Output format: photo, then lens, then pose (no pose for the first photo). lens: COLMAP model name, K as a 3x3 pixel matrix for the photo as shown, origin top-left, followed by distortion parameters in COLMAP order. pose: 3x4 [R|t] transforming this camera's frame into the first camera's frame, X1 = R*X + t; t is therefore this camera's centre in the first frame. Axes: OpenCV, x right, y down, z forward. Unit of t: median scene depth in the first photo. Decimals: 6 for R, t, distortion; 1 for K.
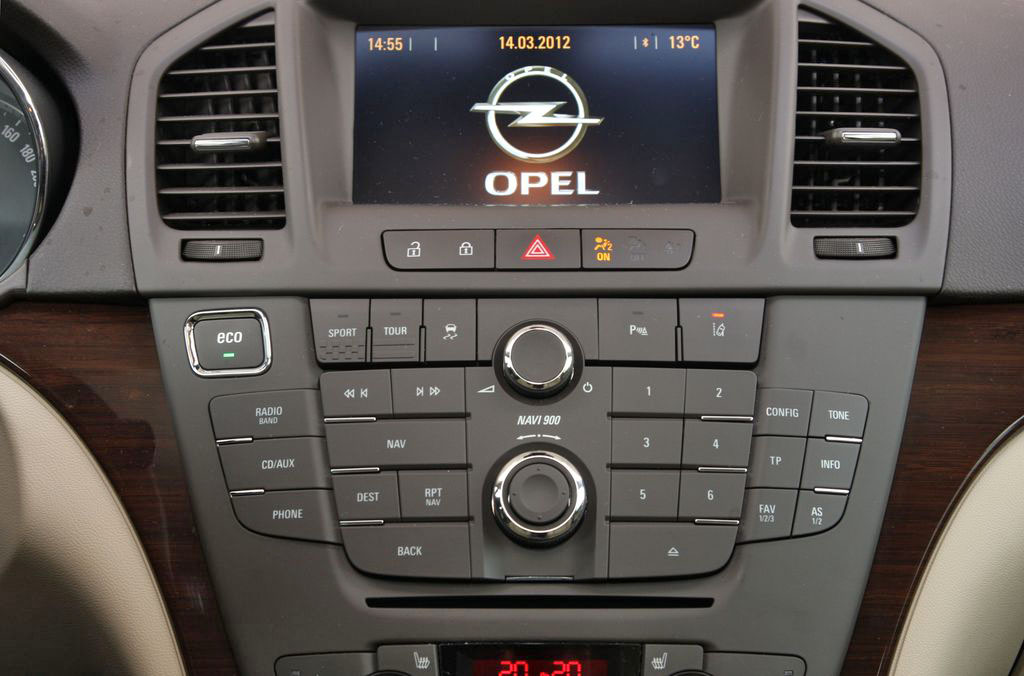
lens RADIAL K [[1679.4, 0, 498.5], [0, 1679.4, 353.6], [0, 0, 1]] dist [0.051749, 0.000000]
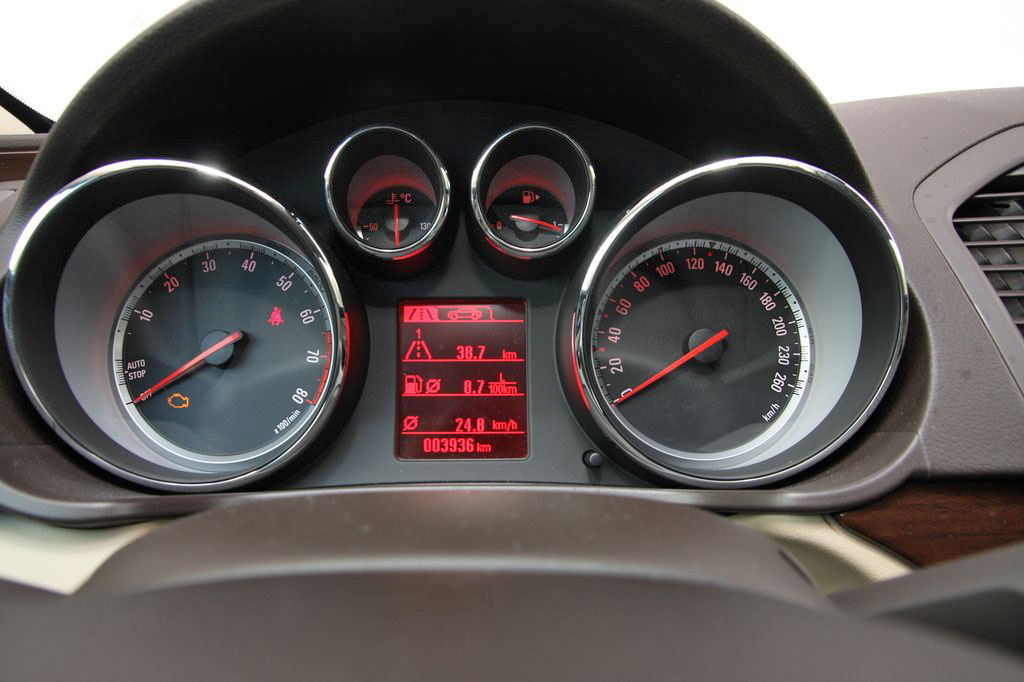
lens RADIAL K [[770.3, 0, 508.0], [0, 770.3, 335.0], [0, 0, 1]] dist [-0.146532, 0.095213]
pose [[0.998362, -0.012123, 0.055915, -0.534838], [0.014137, 0.999260, -0.035761, -0.100217], [-0.055440, 0.036493, 0.997795, 0.665638]]
